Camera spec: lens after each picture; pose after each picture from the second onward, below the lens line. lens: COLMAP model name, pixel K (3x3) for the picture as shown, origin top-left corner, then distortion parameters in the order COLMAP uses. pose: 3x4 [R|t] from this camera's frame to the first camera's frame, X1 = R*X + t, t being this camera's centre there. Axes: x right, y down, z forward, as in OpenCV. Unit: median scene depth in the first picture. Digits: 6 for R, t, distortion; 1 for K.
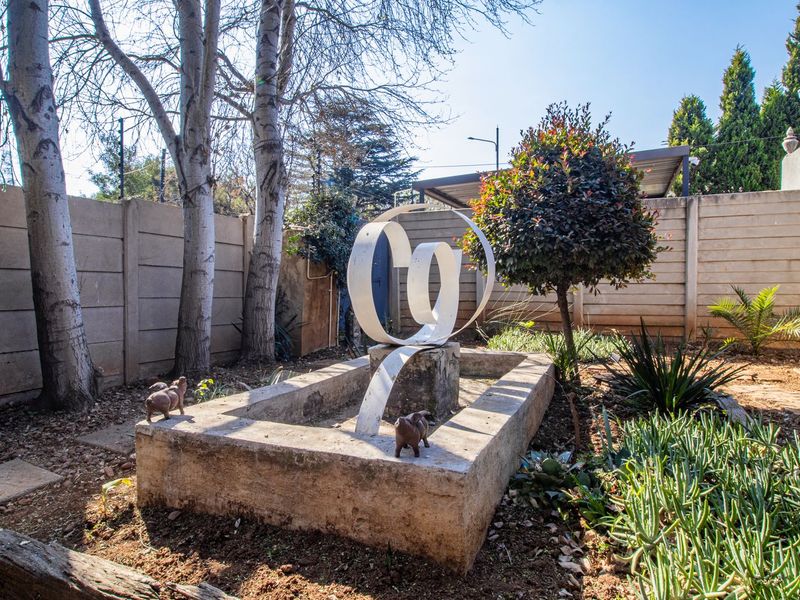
lens RADIAL K [[493.2, 0, 399.5], [0, 493.2, 297.3], [0, 0, 1]] dist [-0.002266, 0.003191]
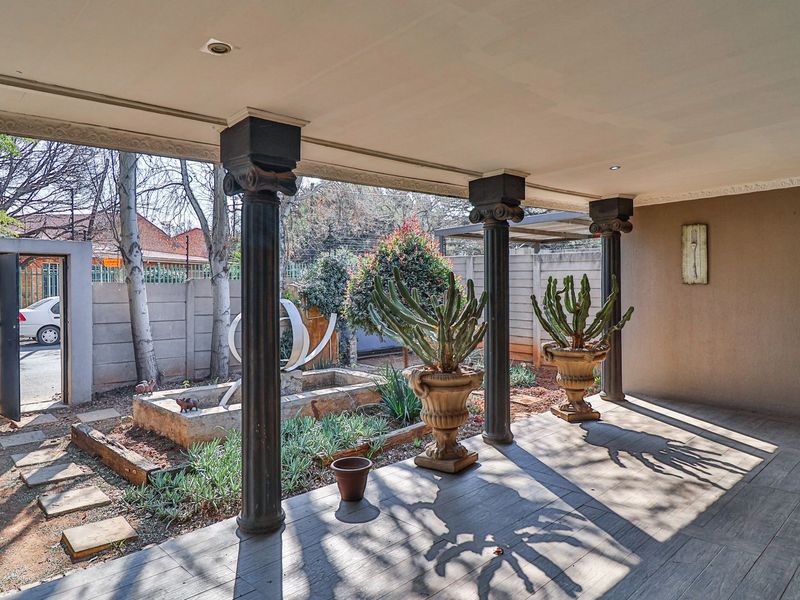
lens RADIAL K [[493.2, 0, 400.2], [0, 493.2, 297.2], [0, 0, 1]] dist [-0.002266, 0.003191]
pose [[0.945009, 0.004016, -0.327021, 1.042142], [-0.007812, 0.999916, -0.010295, -0.158744], [0.326952, 0.012284, 0.944961, -0.639144]]
